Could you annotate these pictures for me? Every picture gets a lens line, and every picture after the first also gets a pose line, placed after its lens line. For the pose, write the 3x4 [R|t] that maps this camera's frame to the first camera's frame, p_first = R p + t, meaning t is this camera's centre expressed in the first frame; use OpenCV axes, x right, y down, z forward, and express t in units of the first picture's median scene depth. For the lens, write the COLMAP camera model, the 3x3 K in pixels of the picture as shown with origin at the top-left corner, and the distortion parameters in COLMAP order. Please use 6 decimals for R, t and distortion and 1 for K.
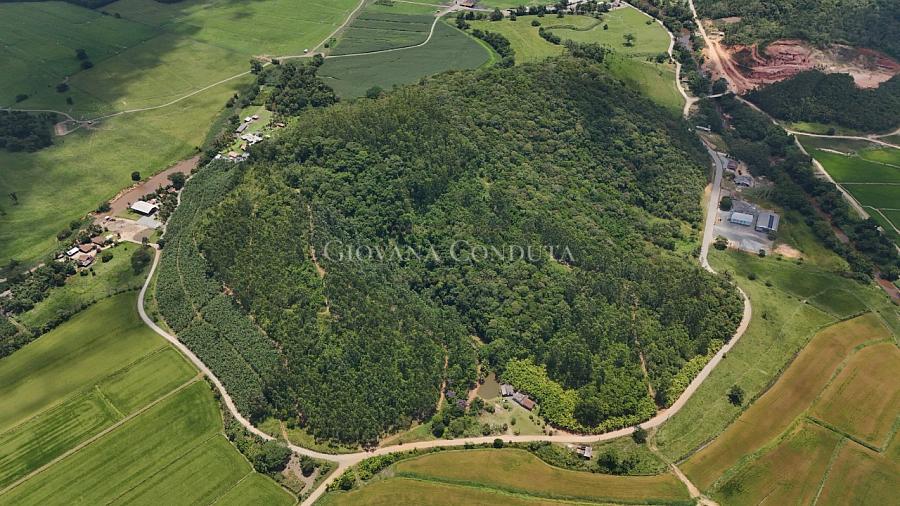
lens RADIAL K [[661.5, 0, 450.0], [0, 661.5, 253.0], [0, 0, 1]] dist [0.065869, -0.056781]
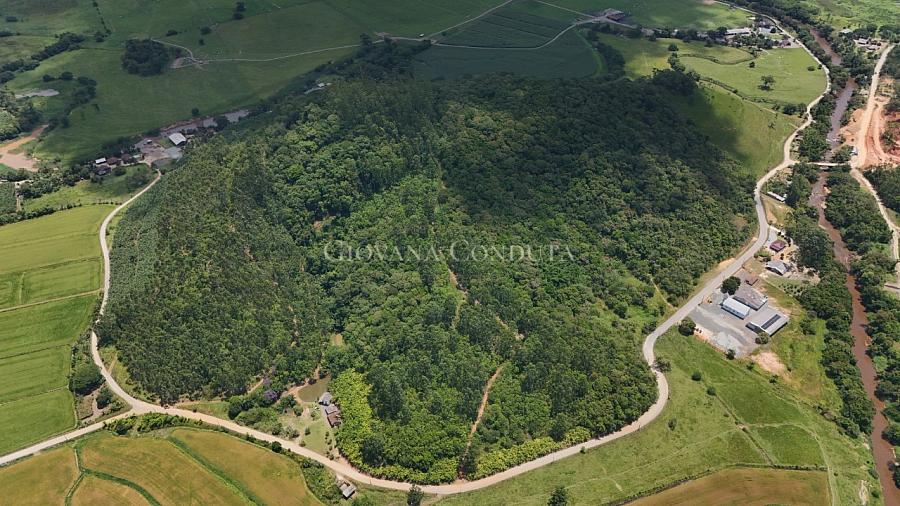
lens RADIAL K [[661.5, 0, 450.0], [0, 661.5, 253.0], [0, 0, 1]] dist [0.065869, -0.056781]
pose [[0.907019, 0.265788, -0.326609, 0.414767], [-0.271629, 0.961980, 0.028504, -0.049397], [0.321767, 0.062863, 0.944730, 0.152716]]
